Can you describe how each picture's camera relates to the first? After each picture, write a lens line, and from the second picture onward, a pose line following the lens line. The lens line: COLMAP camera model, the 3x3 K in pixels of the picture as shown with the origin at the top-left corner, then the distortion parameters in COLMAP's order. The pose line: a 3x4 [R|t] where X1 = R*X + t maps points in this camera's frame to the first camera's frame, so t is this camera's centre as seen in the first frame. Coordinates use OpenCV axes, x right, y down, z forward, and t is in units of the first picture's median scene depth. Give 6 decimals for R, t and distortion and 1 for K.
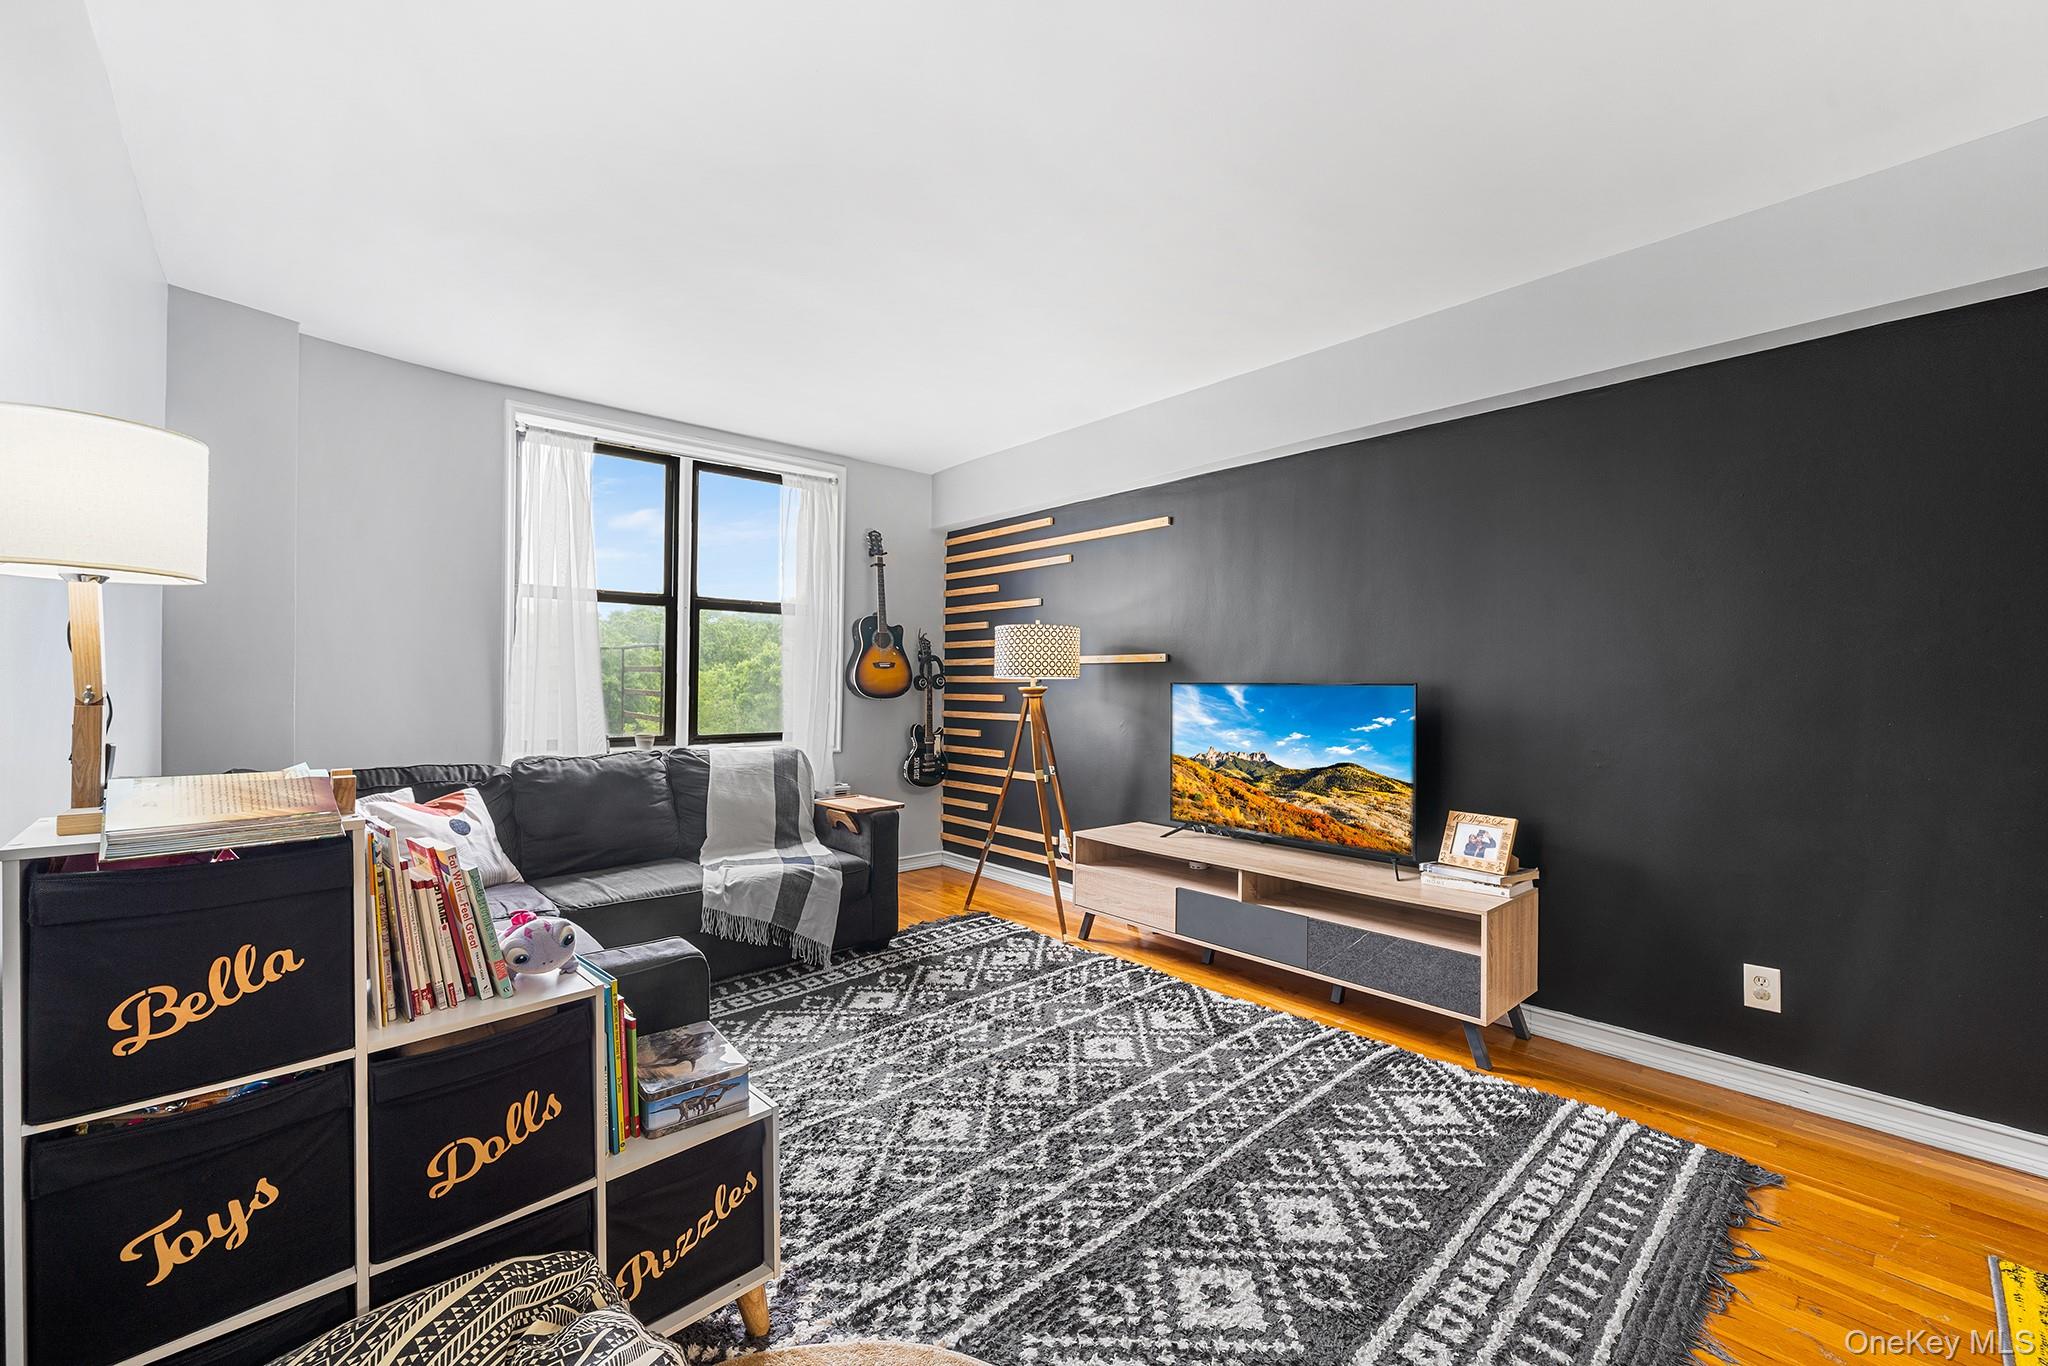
lens RADIAL K [[816.4, 0, 1021.0], [0, 816.4, 681.0], [0, 0, 1]] dist [0.000429, 0.000000]
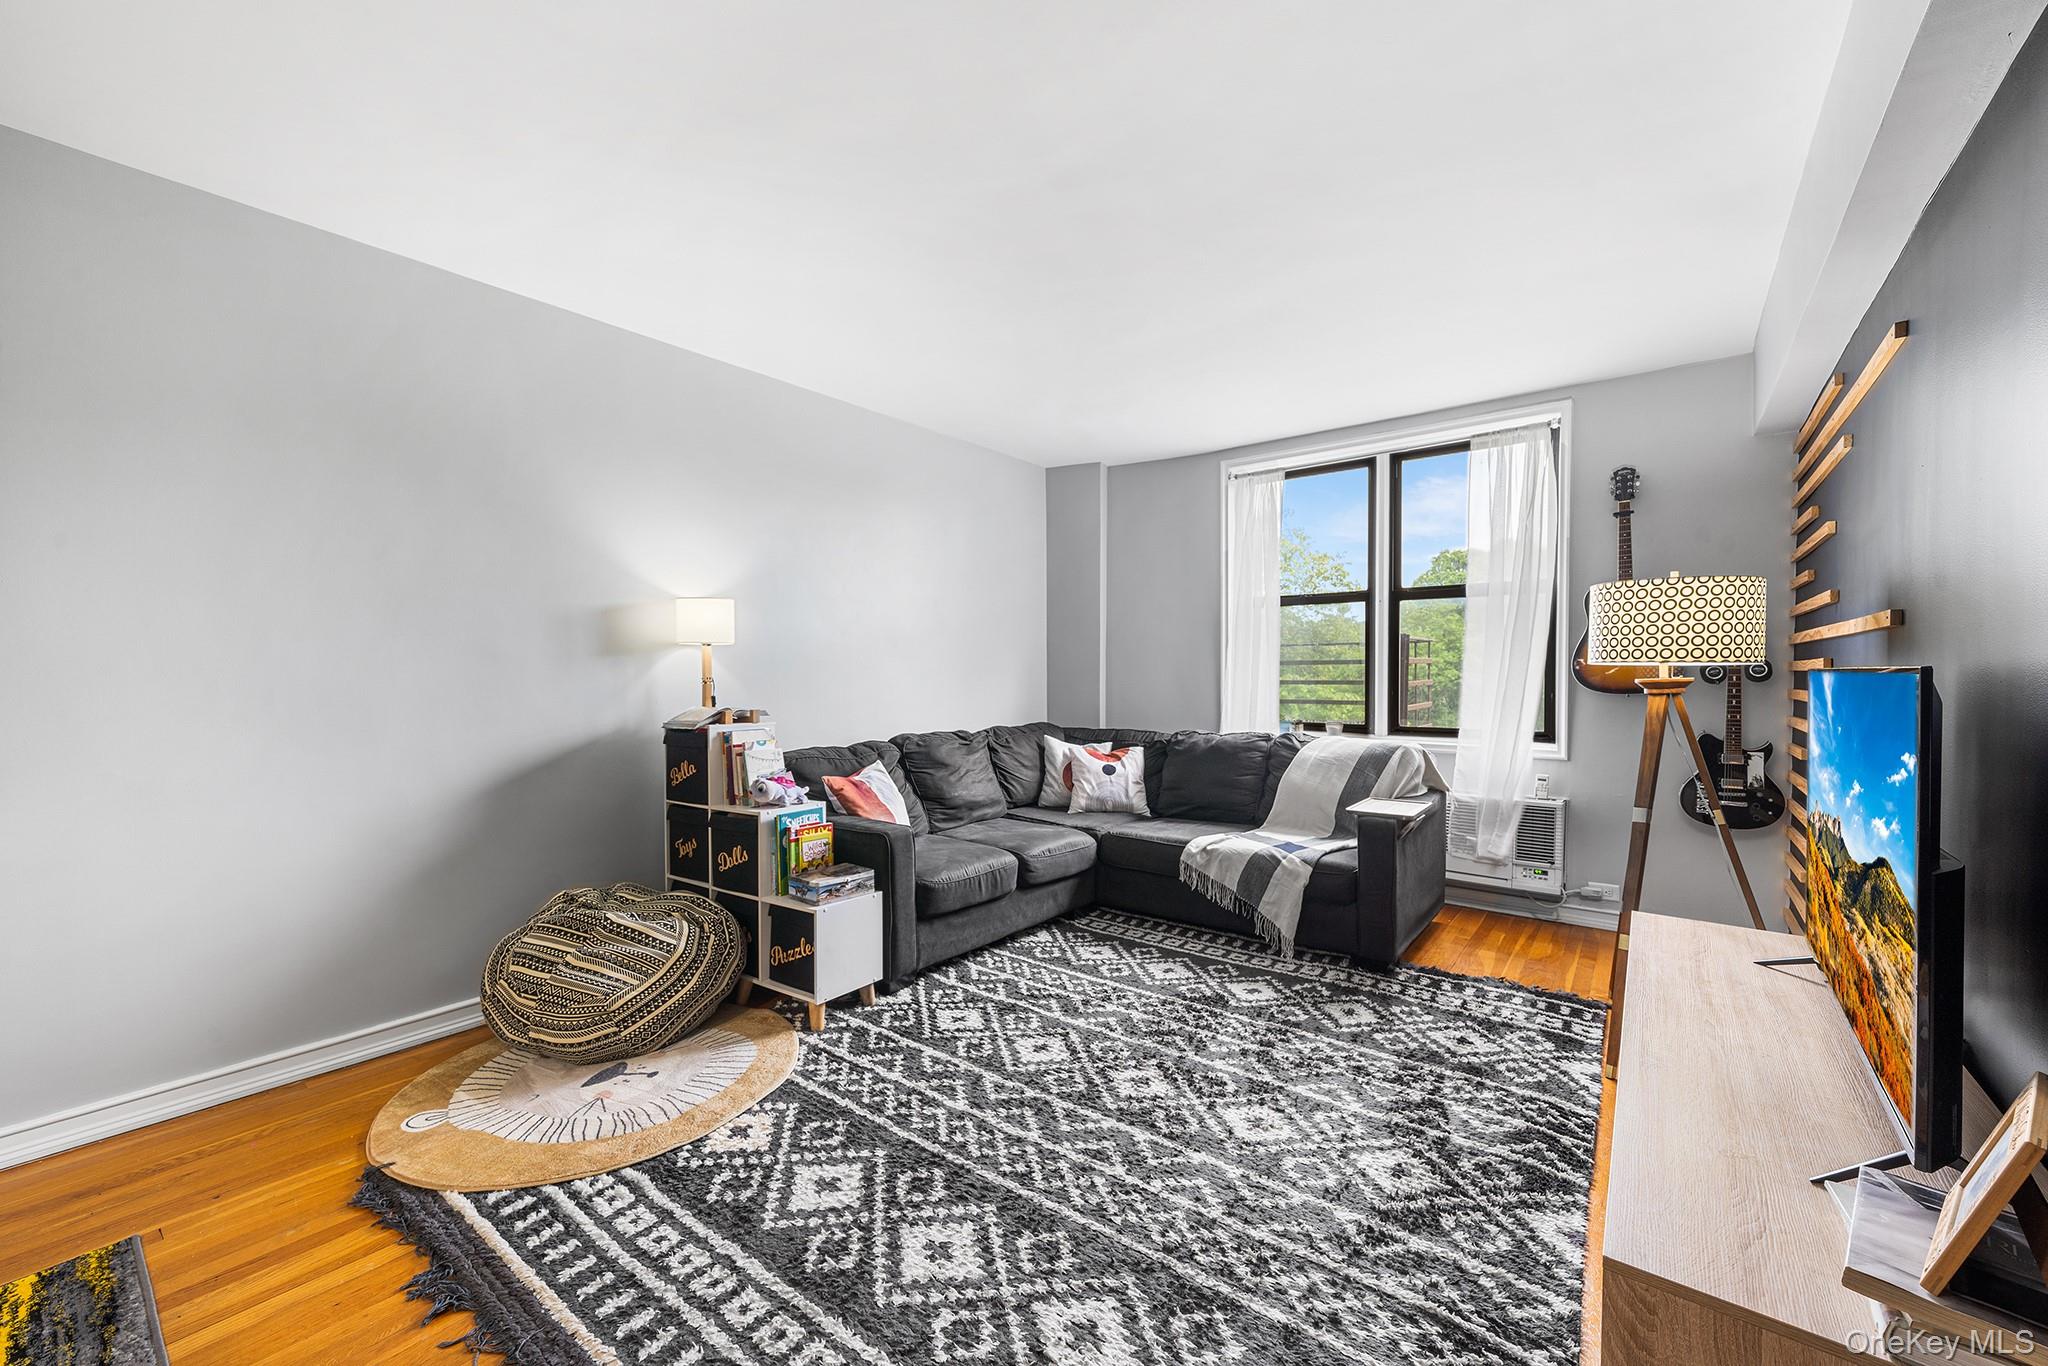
lens RADIAL K [[808.1, 0, 1024.0], [0, 808.1, 683.0], [0, 0, 1]] dist [-0.000822, -0.000050]
pose [[0.178712, 0.004704, -0.983890, 0.730857], [0.005901, 0.999965, 0.005853, 0.006199], [0.983884, -0.006851, 0.178678, 0.541868]]
